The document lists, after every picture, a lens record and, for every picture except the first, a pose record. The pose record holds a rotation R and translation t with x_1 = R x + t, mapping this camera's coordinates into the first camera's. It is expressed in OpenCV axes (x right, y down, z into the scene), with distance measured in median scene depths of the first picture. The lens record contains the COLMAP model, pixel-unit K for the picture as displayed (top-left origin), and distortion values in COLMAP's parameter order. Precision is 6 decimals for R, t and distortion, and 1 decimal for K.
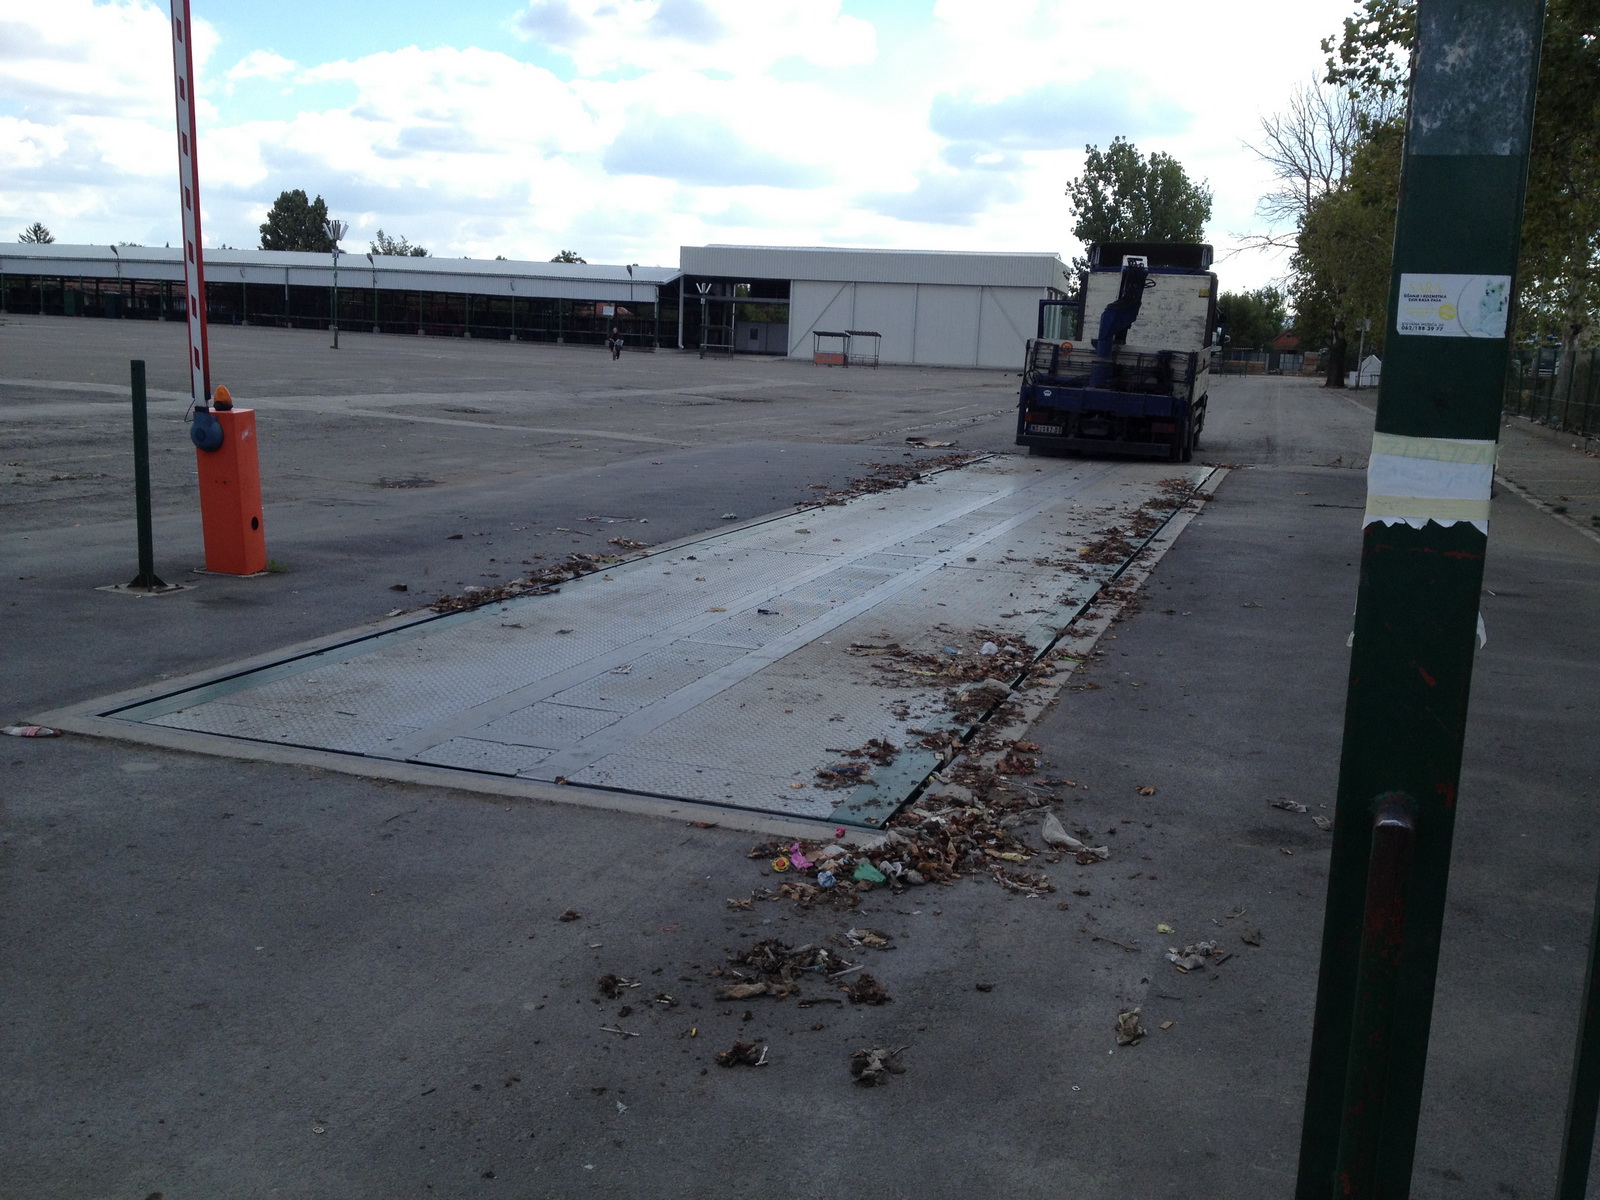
lens RADIAL K [[1470.3, 0, 800.0], [0, 1470.3, 600.0], [0, 0, 1]] dist [0.194468, -0.488315]
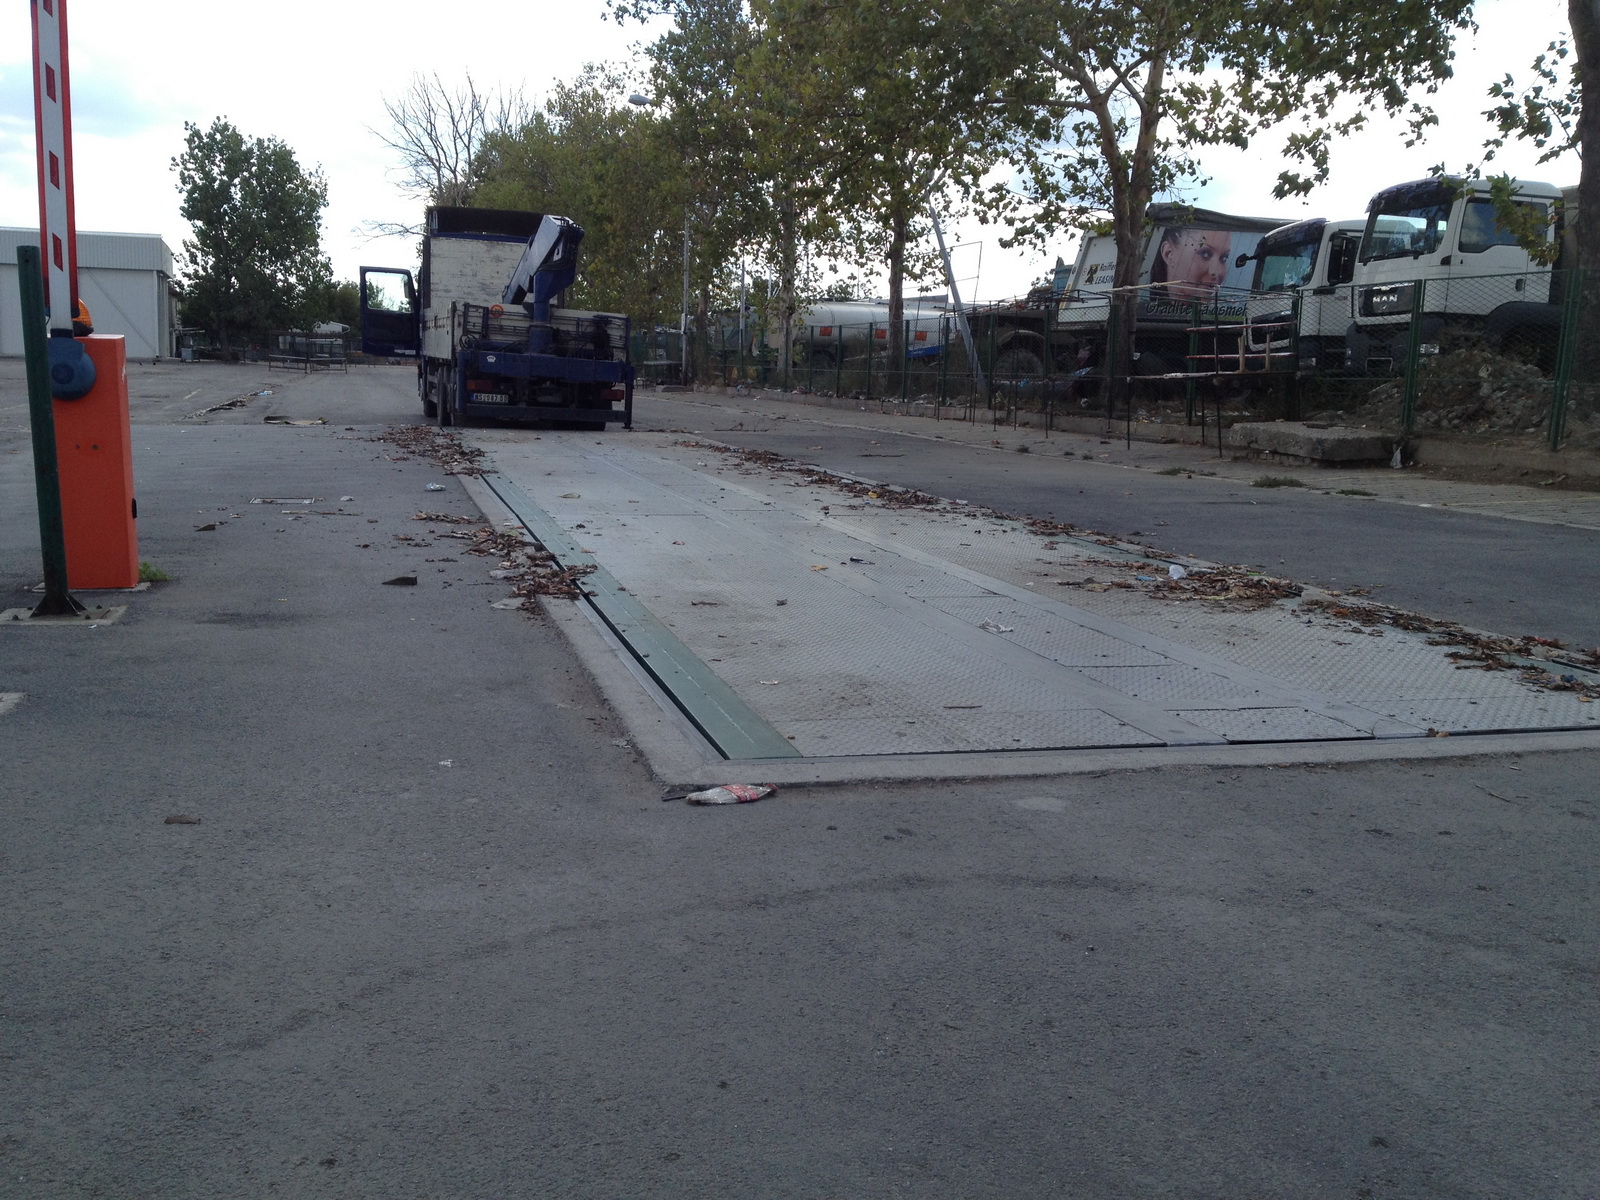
lens RADIAL K [[1470.3, 0, 800.0], [0, 1470.3, 600.0], [0, 0, 1]] dist [0.194468, -0.488315]
pose [[0.834381, -0.103254, 0.541430, -0.191504], [0.100770, 0.994317, 0.034329, -0.001719], [-0.541898, 0.025917, 0.840045, 0.115702]]
